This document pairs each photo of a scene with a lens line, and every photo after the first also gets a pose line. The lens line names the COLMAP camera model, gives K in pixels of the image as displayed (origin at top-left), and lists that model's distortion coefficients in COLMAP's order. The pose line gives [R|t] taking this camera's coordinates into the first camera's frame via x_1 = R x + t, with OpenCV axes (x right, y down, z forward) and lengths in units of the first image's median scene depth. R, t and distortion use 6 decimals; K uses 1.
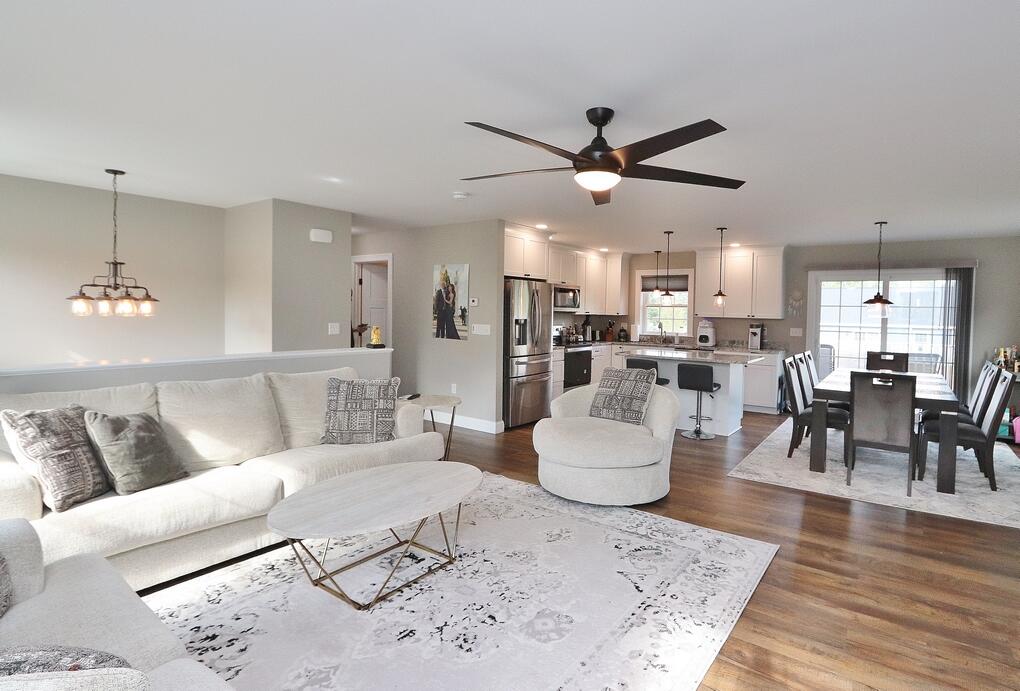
lens RADIAL K [[523.3, 0, 561.1], [0, 523.3, 327.3], [0, 0, 1]] dist [-0.014333, 0.000404]
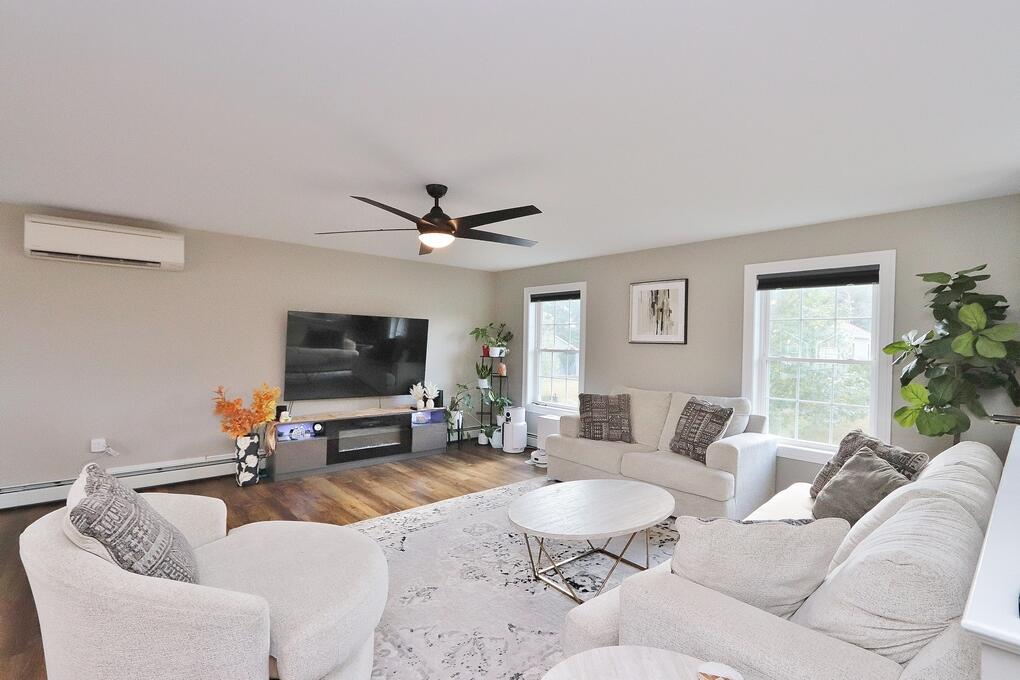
lens RADIAL K [[468.0, 0, 498.8], [0, 468.0, 343.6], [0, 0, 1]] dist [-0.003879, -0.000357]
pose [[-0.963316, -0.039026, 0.265518, -0.186606], [-0.028933, 0.998706, 0.041822, -0.035187], [-0.266806, 0.032605, -0.963198, 0.974601]]
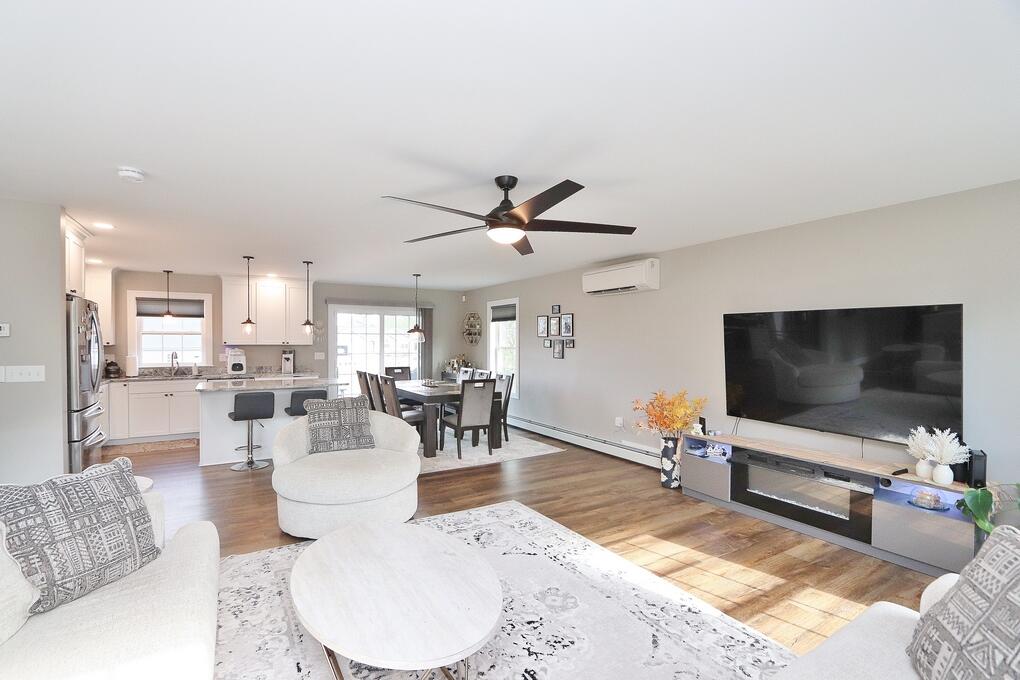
lens RADIAL K [[468.0, 0, 498.8], [0, 468.0, 343.6], [0, 0, 1]] dist [-0.003879, -0.000357]
pose [[0.427540, -0.022733, 0.903711, -0.431850], [0.033934, 0.999383, 0.009085, -0.018794], [-0.903360, 0.026782, 0.428047, 0.256537]]
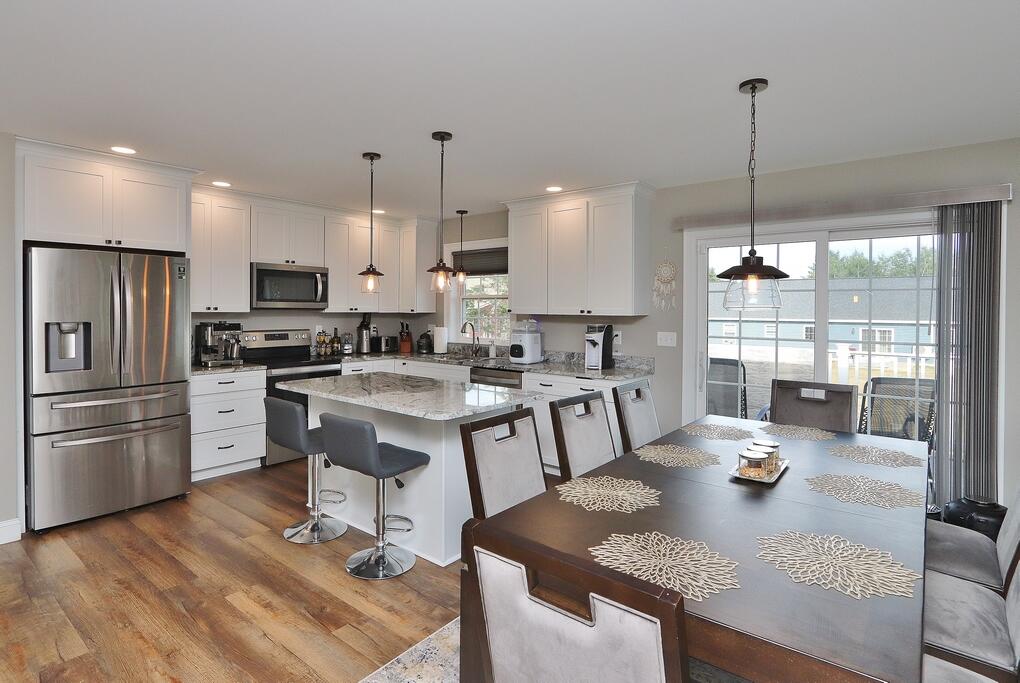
lens RADIAL K [[533.8, 0, 509.4], [0, 533.8, 314.1], [0, 0, 1]] dist [-0.004825, -0.000606]
pose [[0.995696, -0.011205, -0.091995, 0.450713], [0.009098, 0.999687, -0.023291, -0.008256], [0.092228, 0.022354, 0.995487, 0.549543]]
